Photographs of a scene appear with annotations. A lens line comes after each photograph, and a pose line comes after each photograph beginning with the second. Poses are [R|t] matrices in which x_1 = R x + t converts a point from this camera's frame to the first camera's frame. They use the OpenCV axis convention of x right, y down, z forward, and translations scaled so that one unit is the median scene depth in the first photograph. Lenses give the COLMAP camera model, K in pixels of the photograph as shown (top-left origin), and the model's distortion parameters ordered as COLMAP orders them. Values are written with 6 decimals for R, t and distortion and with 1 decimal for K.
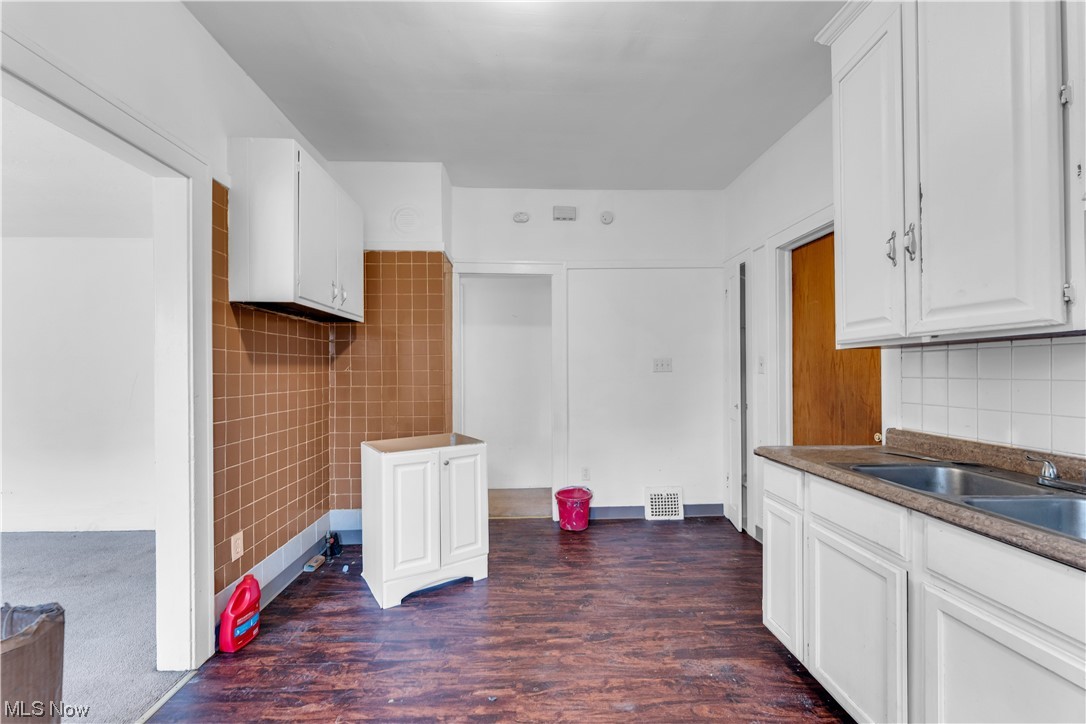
lens RADIAL K [[436.5, 0, 540.4], [0, 436.5, 370.2], [0, 0, 1]] dist [0.000107, 0.000057]
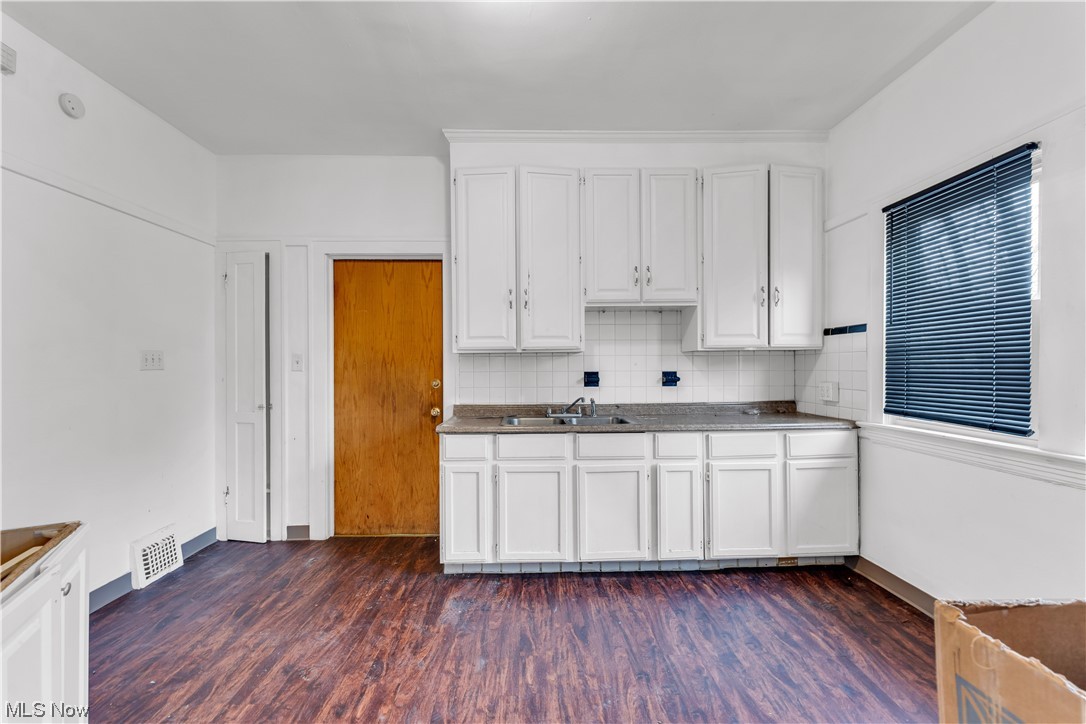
lens RADIAL K [[436.5, 0, 535.3], [0, 436.5, 366.9], [0, 0, 1]] dist [0.000107, 0.000057]
pose [[0.022196, 0.006110, 0.999735, -0.605171], [0.000414, 0.999981, -0.006121, 0.005260], [-0.999754, 0.000550, 0.022193, 0.538341]]
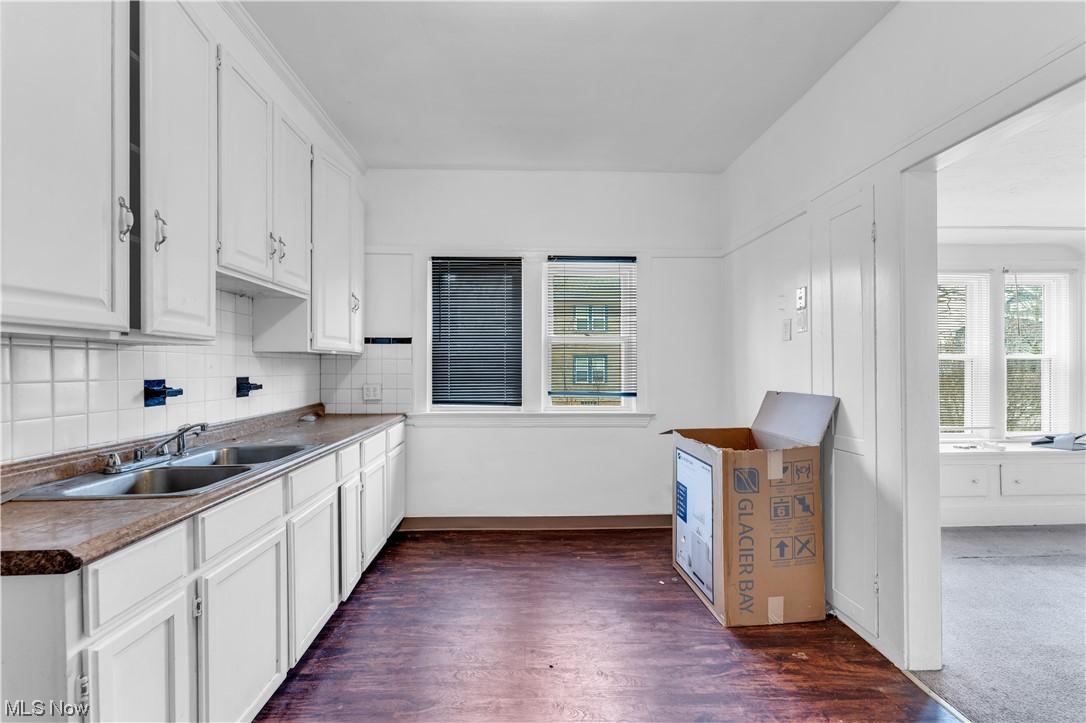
lens RADIAL K [[436.5, 0, 534.9], [0, 436.5, 368.7], [0, 0, 1]] dist [0.000107, 0.000057]
pose [[-0.999908, 0.006933, 0.011689, 0.039324], [0.006891, 0.999970, -0.003598, 0.000483], [-0.011713, -0.003518, -0.999925, 1.129780]]
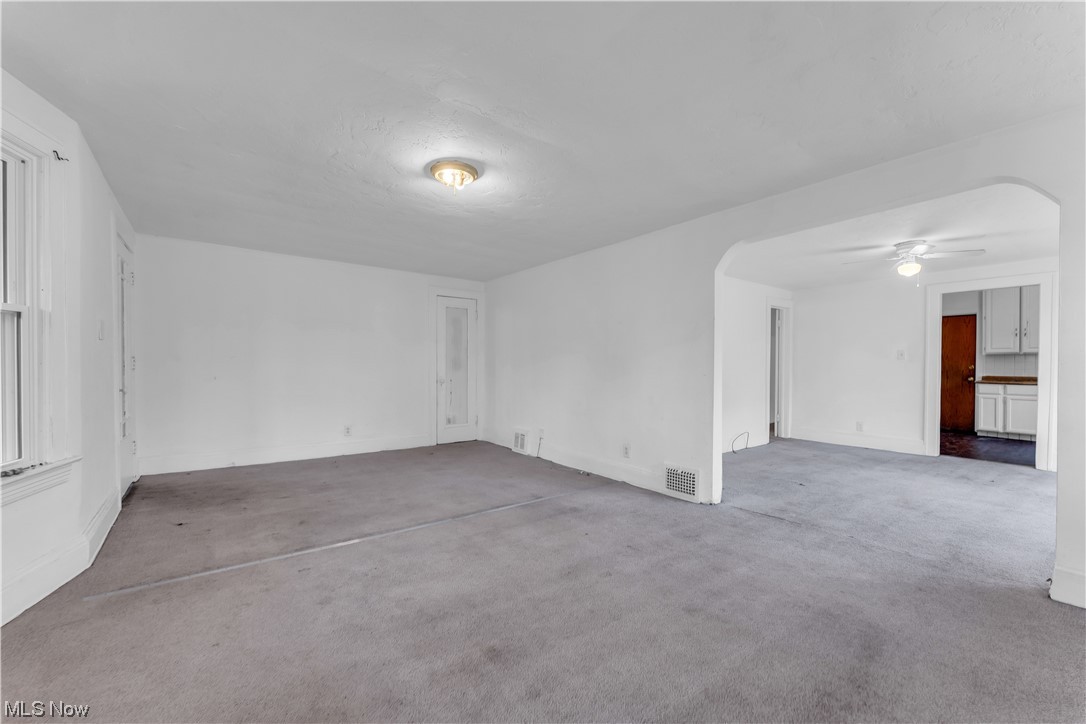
lens RADIAL K [[436.5, 0, 542.7], [0, 436.5, 366.1], [0, 0, 1]] dist [0.000107, 0.000057]
pose [[0.820617, 0.011094, 0.571371, -3.541360], [-0.017544, 0.999829, 0.005785, 0.073145], [-0.571210, -0.014771, 0.820671, 0.064607]]
